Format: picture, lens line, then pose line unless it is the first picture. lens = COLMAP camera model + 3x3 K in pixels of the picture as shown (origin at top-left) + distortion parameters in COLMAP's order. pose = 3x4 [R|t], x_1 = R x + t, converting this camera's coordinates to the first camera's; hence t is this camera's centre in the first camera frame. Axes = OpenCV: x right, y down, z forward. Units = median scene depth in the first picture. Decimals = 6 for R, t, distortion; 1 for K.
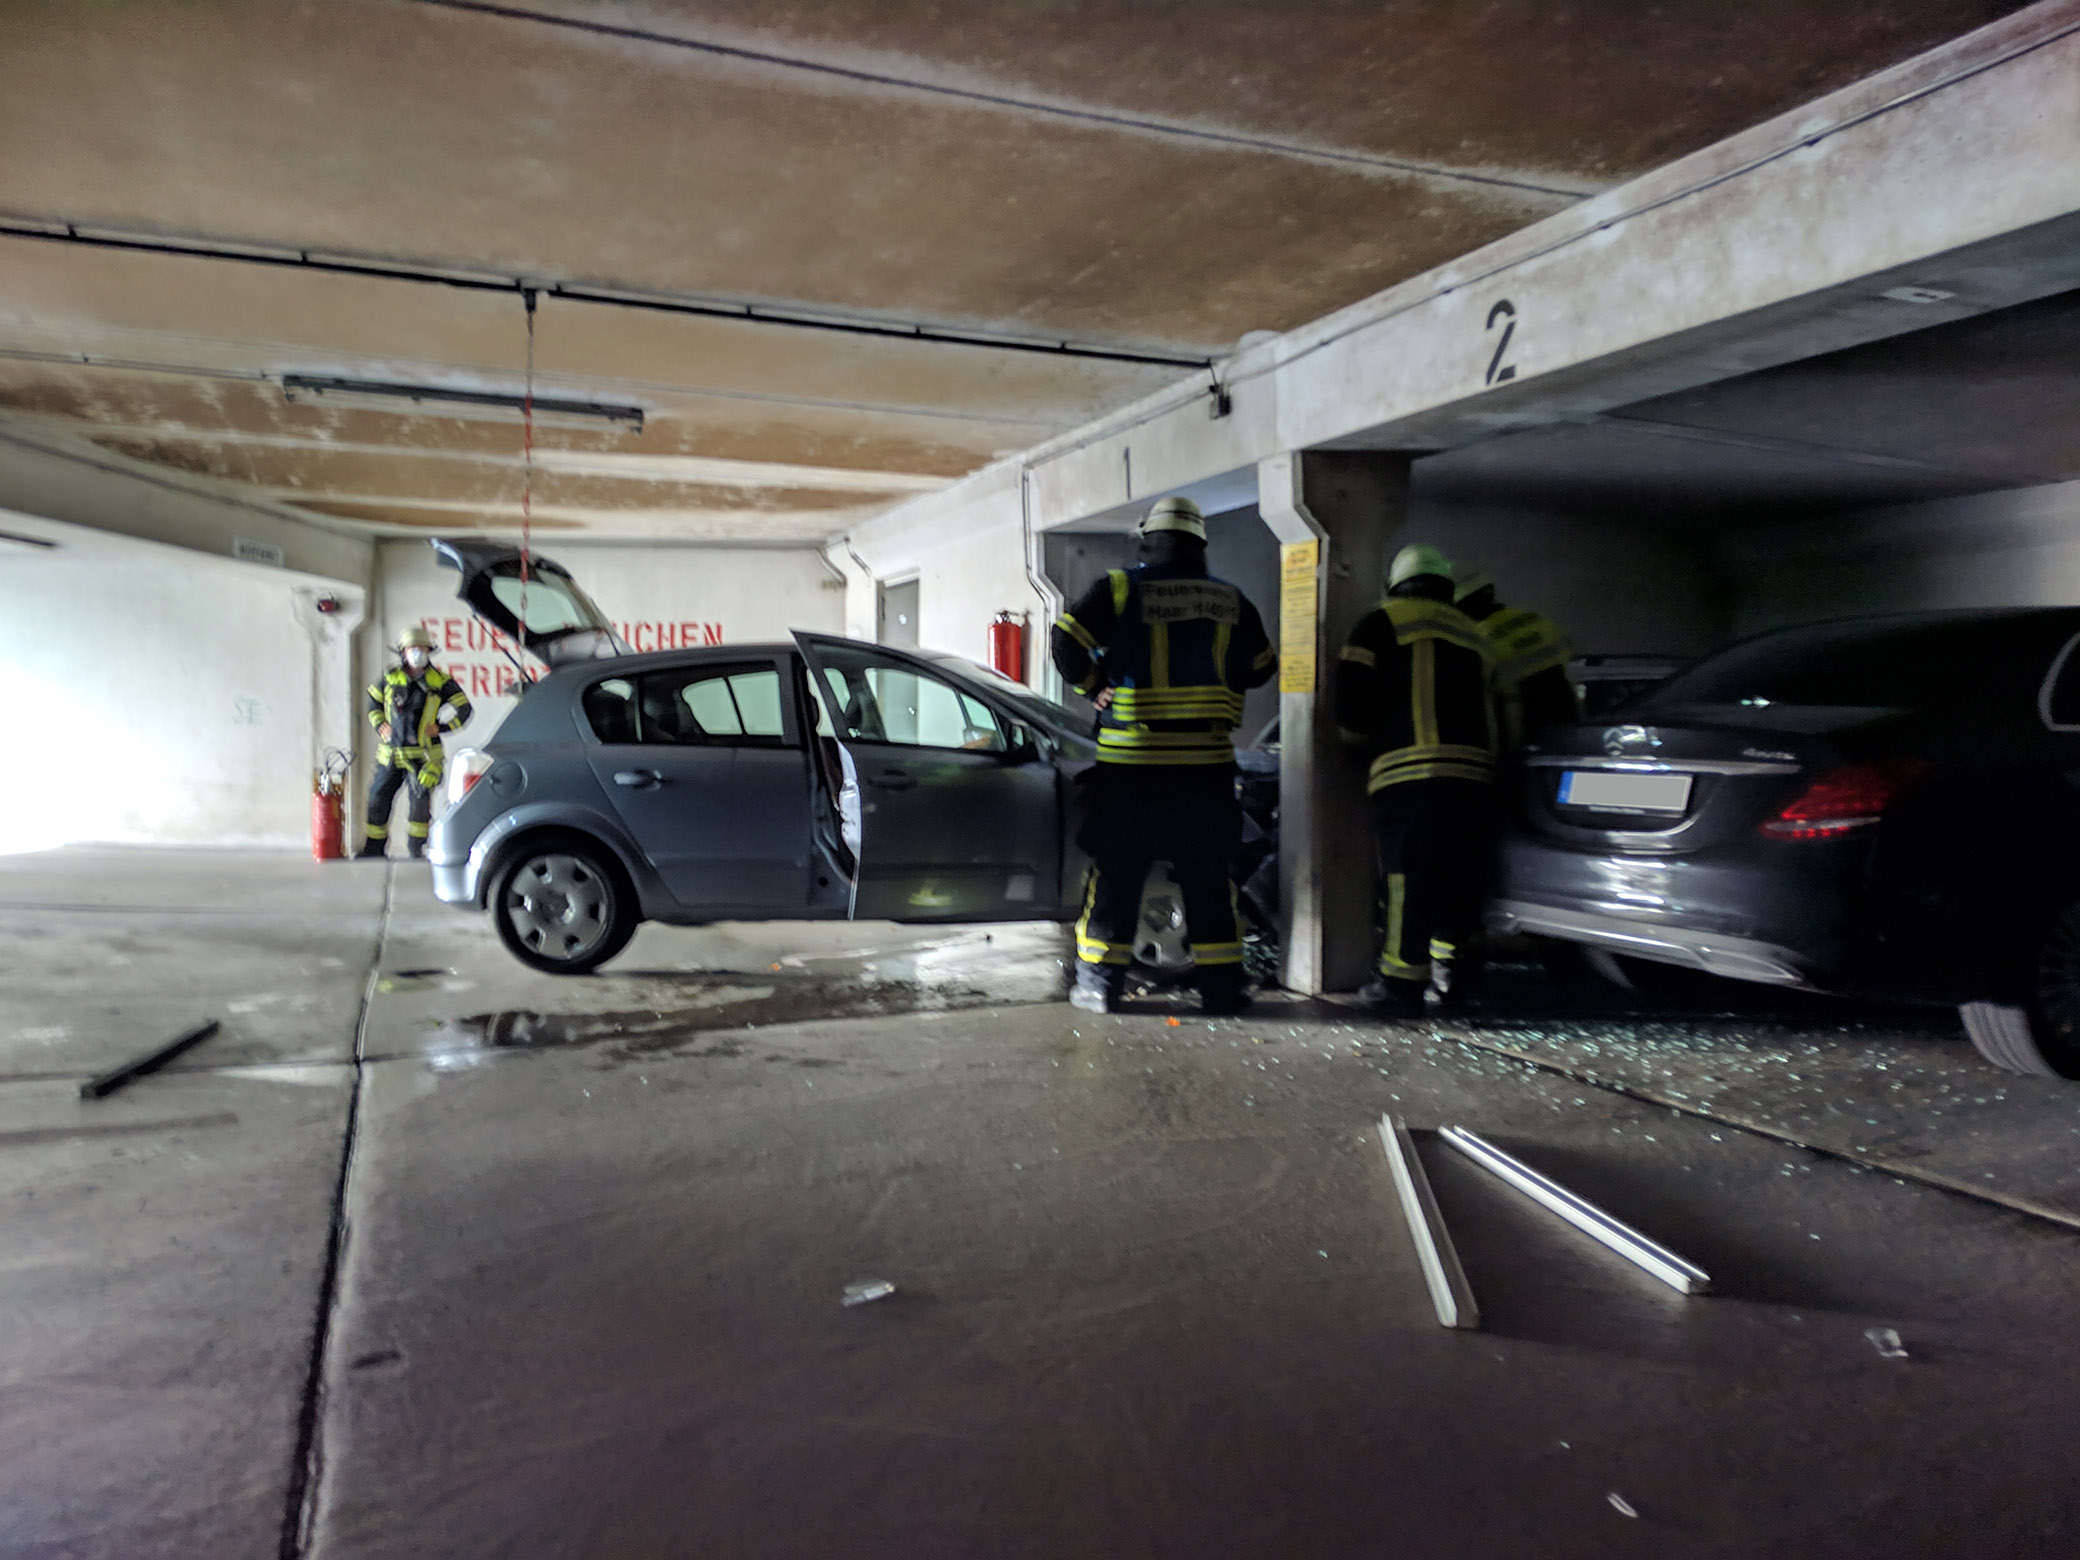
lens RADIAL K [[1496.8, 0, 1038.5], [0, 1496.8, 779.0], [0, 0, 1]] dist [-0.006003, -0.003561]
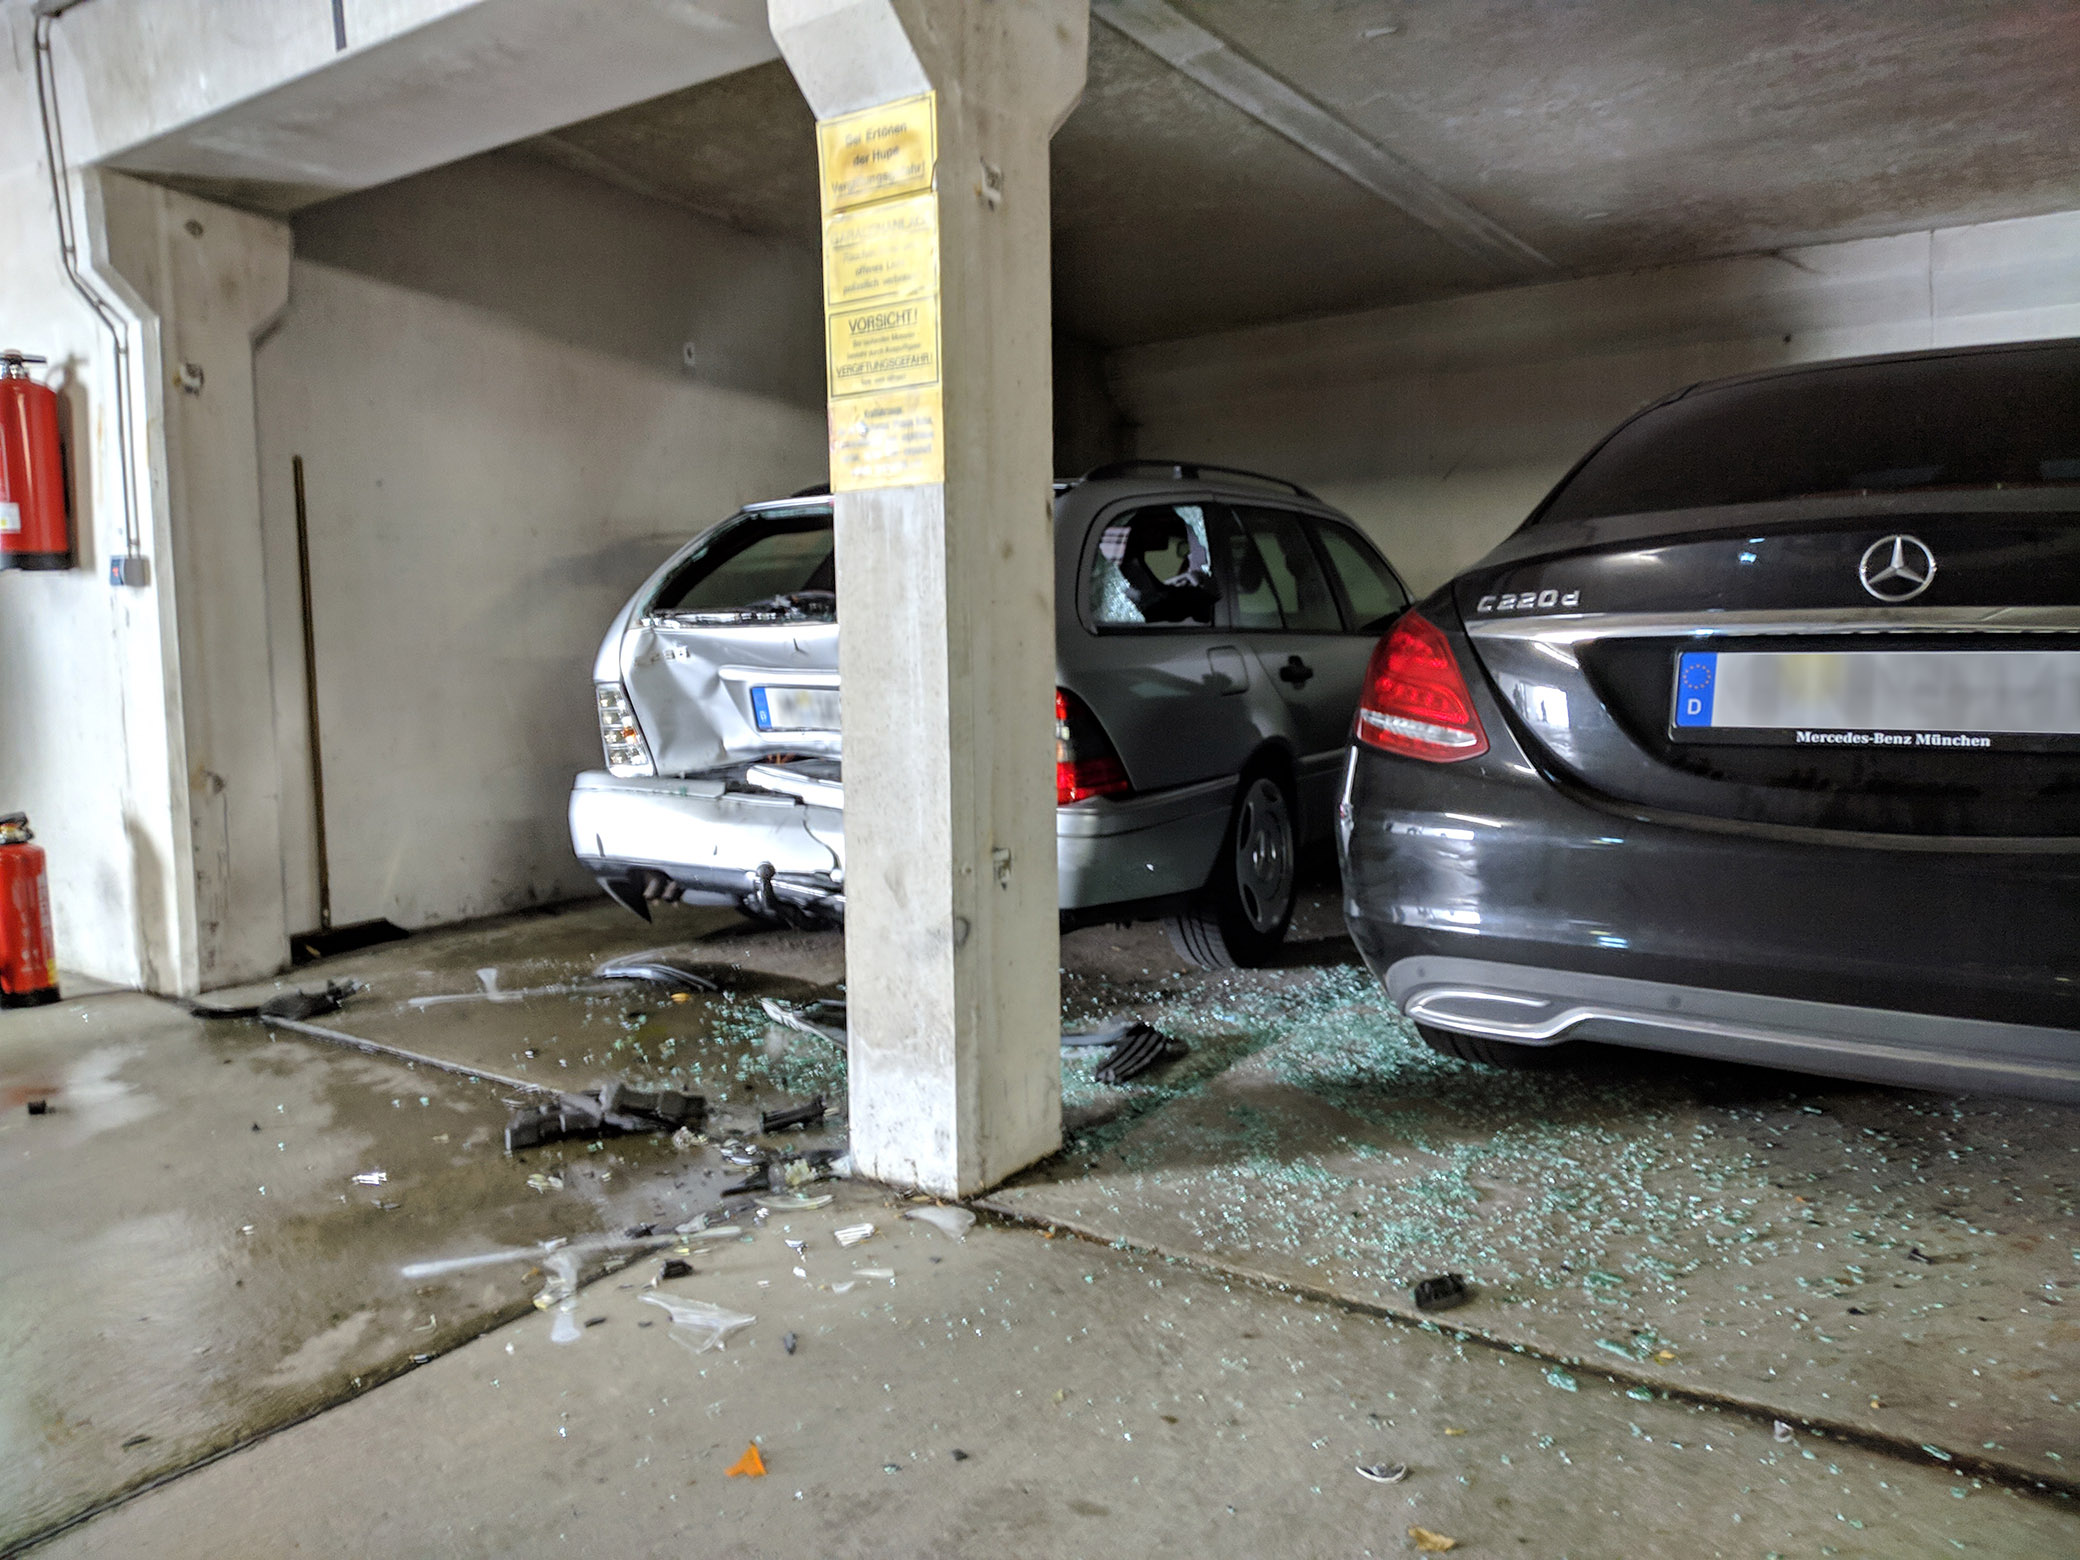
lens RADIAL K [[1496.8, 0, 1039.7], [0, 1496.8, 782.1], [0, 0, 1]] dist [-0.006003, -0.003561]
pose [[0.840440, -0.076116, 0.536532, -0.013722], [0.038531, 0.995974, 0.080940, -0.005807], [-0.540533, -0.047352, 0.839989, 0.457345]]
